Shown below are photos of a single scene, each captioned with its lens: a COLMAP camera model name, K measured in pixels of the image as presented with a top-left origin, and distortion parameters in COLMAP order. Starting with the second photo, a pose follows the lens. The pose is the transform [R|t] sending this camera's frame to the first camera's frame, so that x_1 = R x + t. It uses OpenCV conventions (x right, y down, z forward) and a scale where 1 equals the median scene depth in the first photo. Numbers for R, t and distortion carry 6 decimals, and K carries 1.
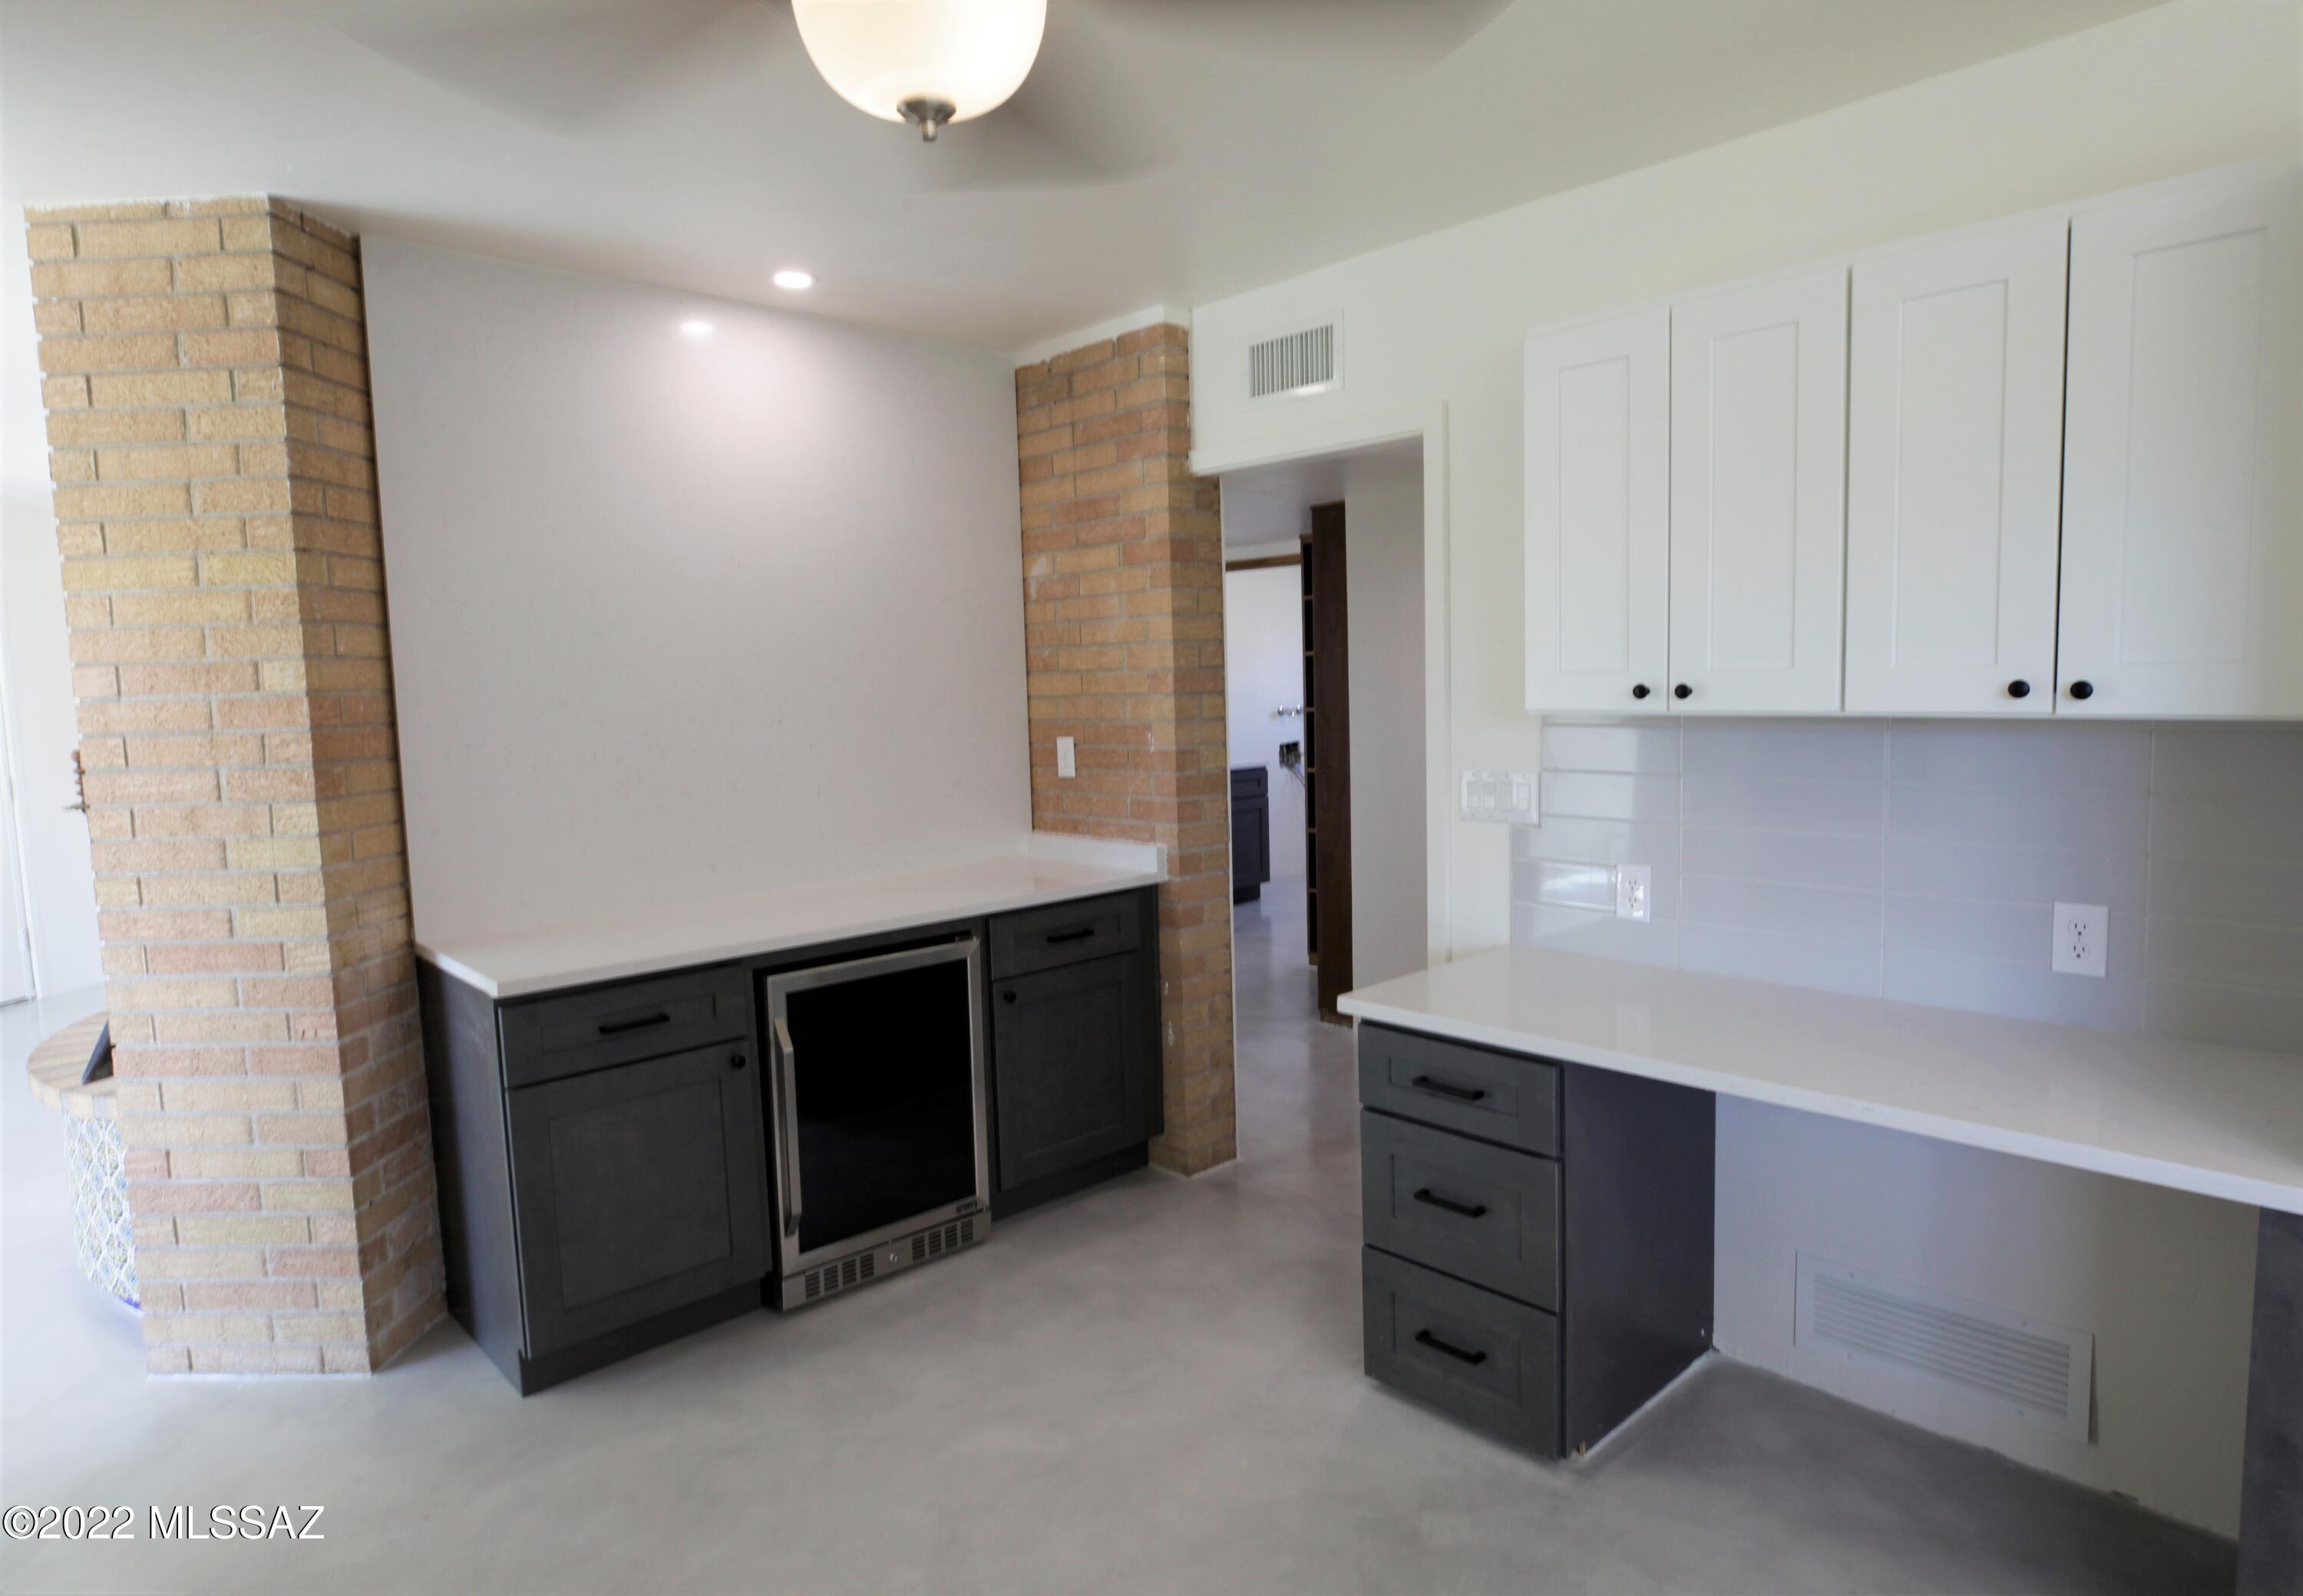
lens RADIAL K [[1340.0, 0, 1160.7], [0, 1340.0, 793.6], [0, 0, 1]] dist [-0.014834, 0.002186]
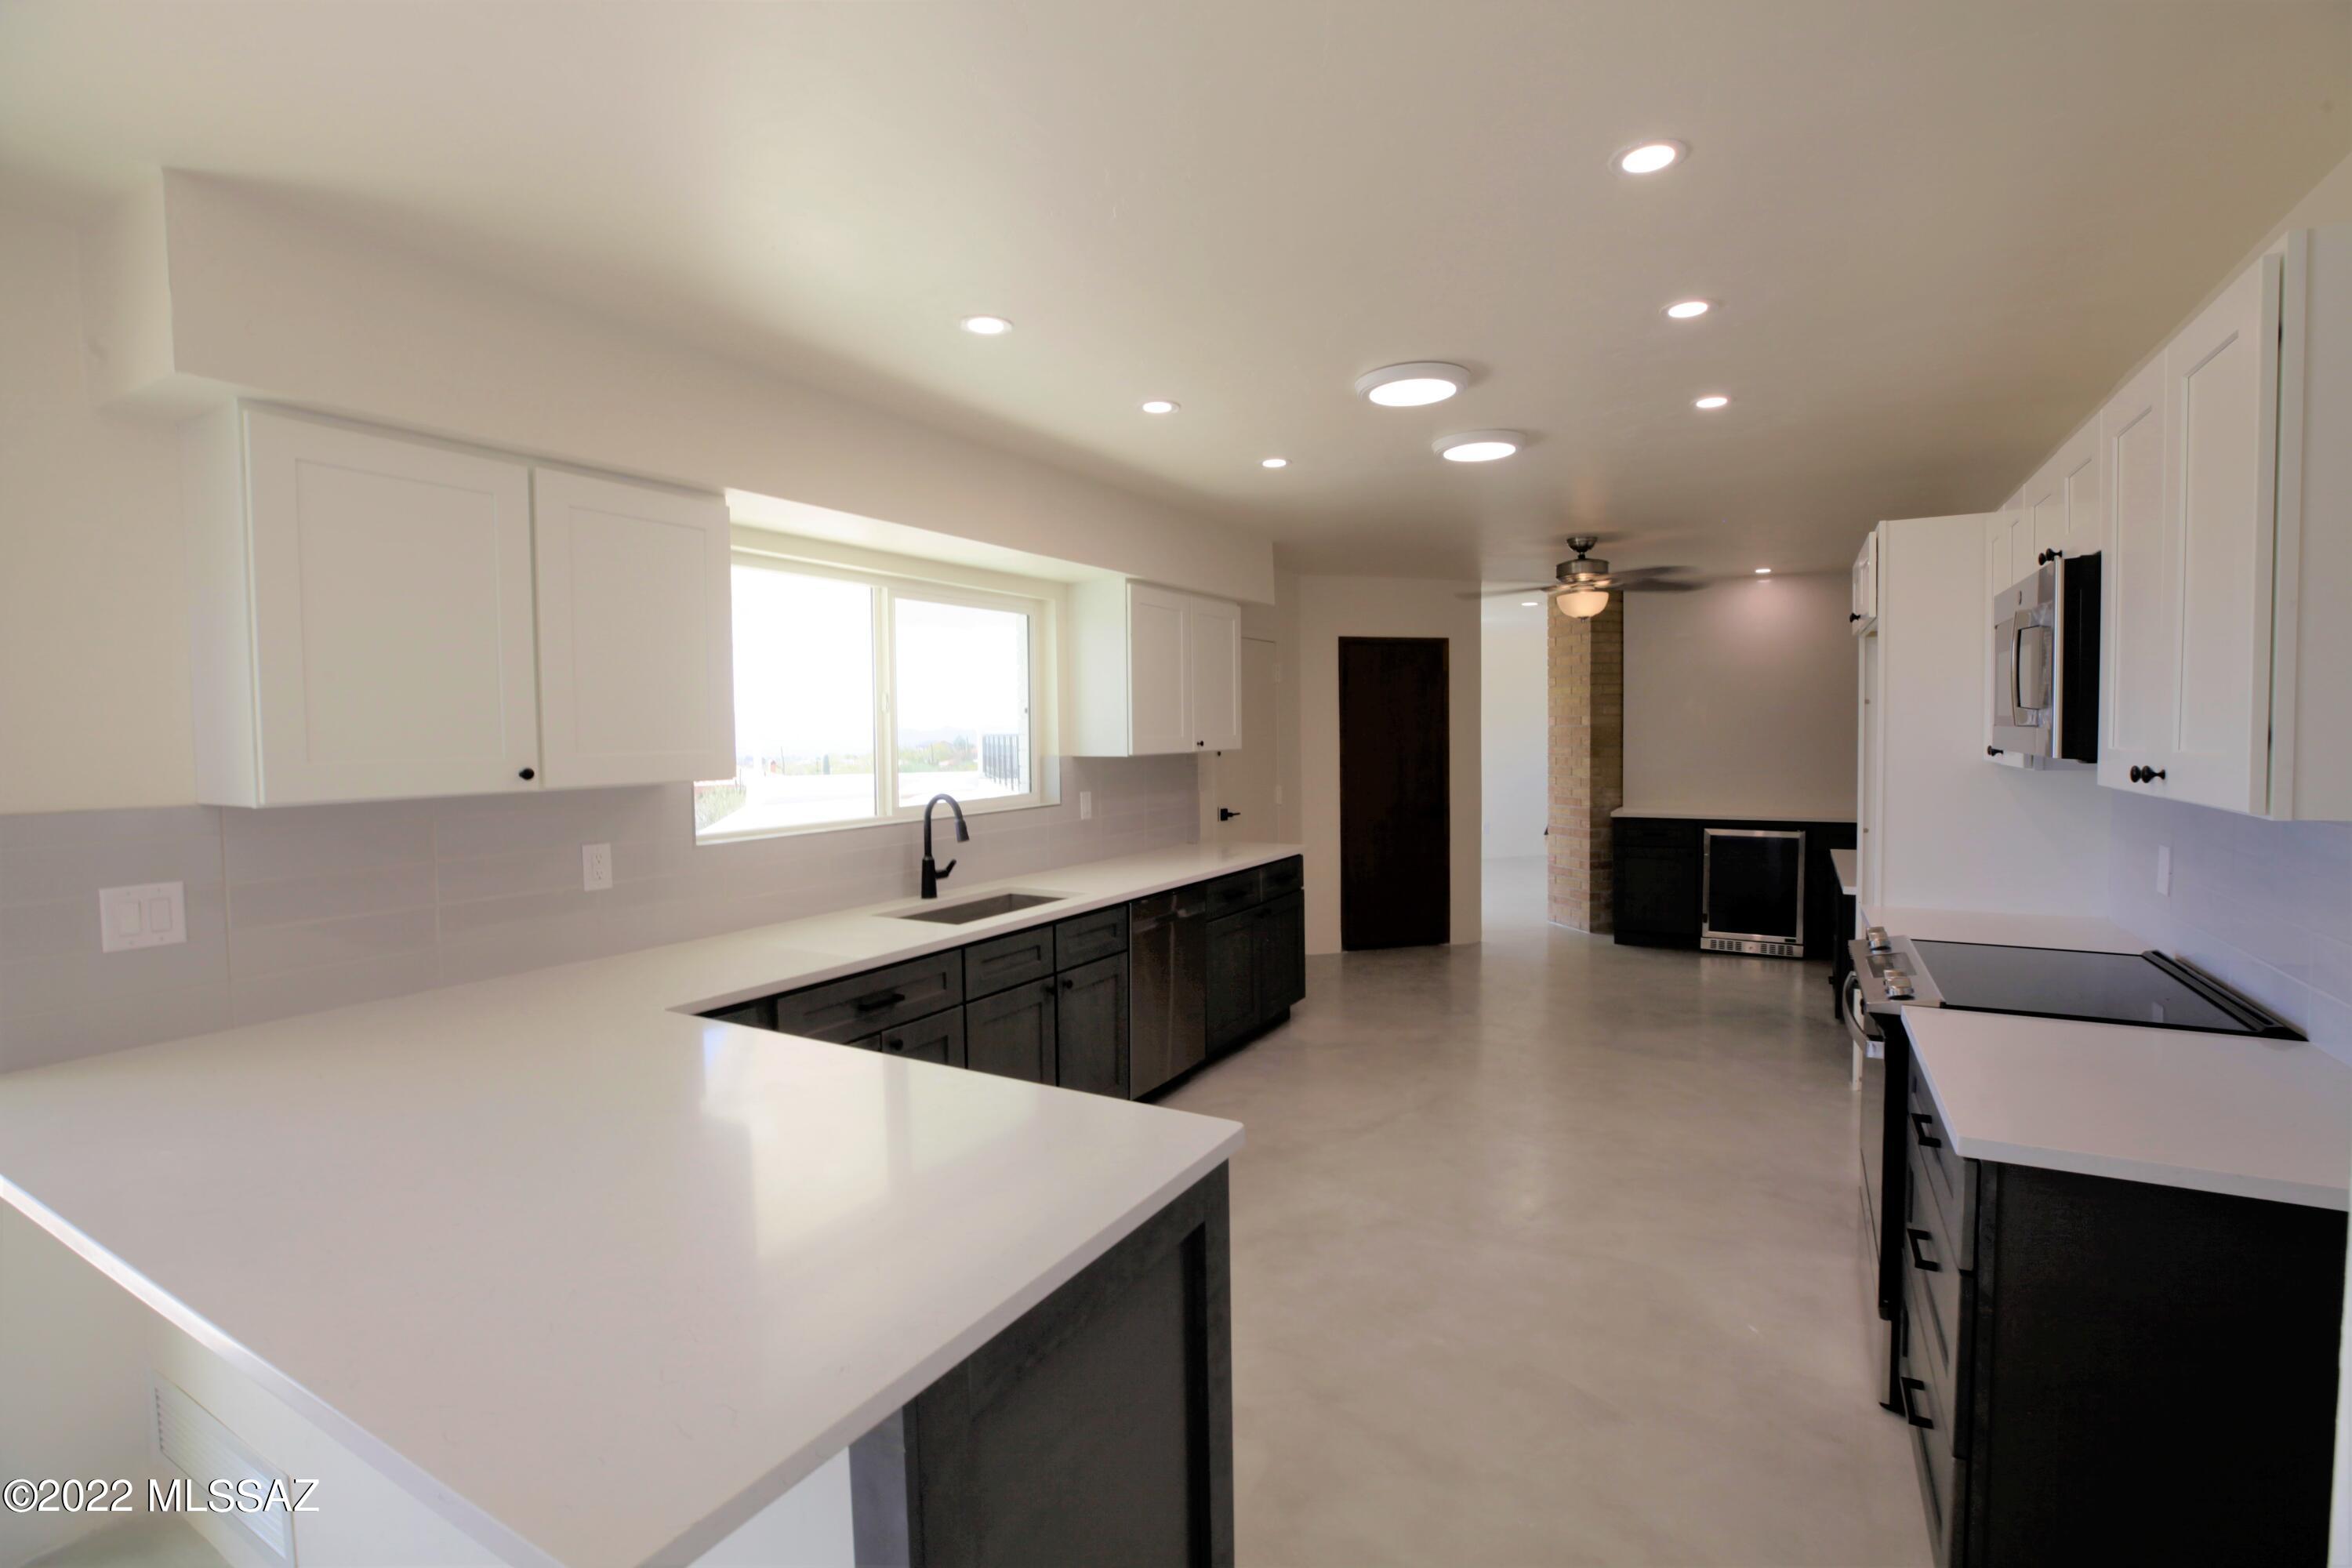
lens RADIAL K [[1067.7, 0, 1194.0], [0, 1067.7, 777.2], [0, 0, 1]] dist [-0.027880, 0.000734]
pose [[0.306833, 0.069362, -0.949232, 1.344590], [-0.085161, 0.995341, 0.045203, 0.015811], [0.947946, 0.066968, 0.311311, -0.658559]]
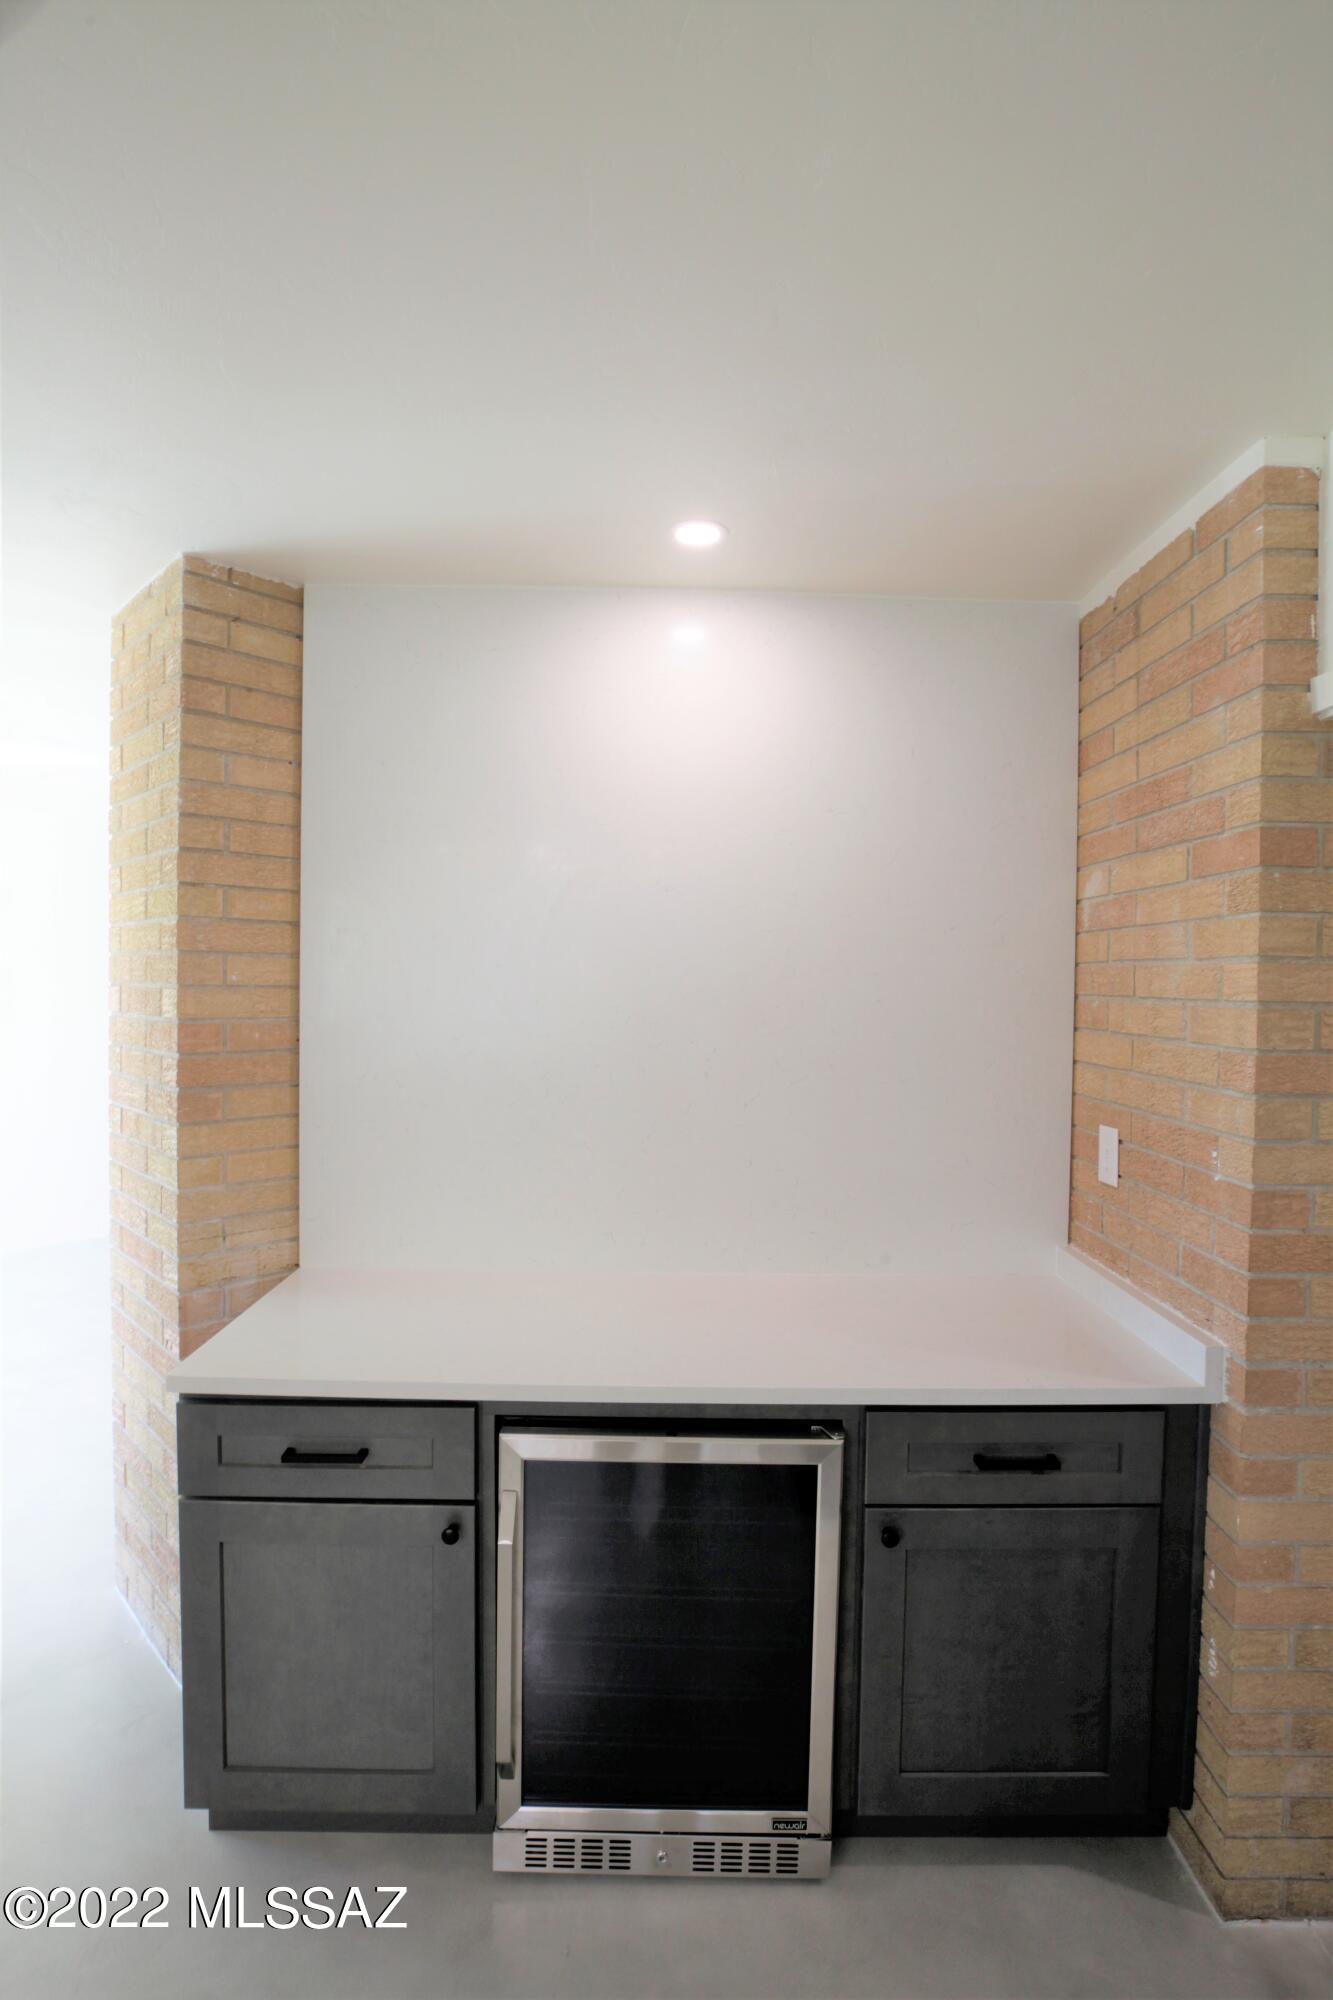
lens RADIAL K [[955.2, 0, 664.8], [0, 955.2, 994.3], [0, 0, 1]] dist [-0.029513, 0.002619]
pose [[0.730842, 0.050354, -0.680686, 0.110369], [-0.094537, 0.995131, -0.027888, -0.090474], [0.675968, 0.084732, 0.732044, 0.580940]]
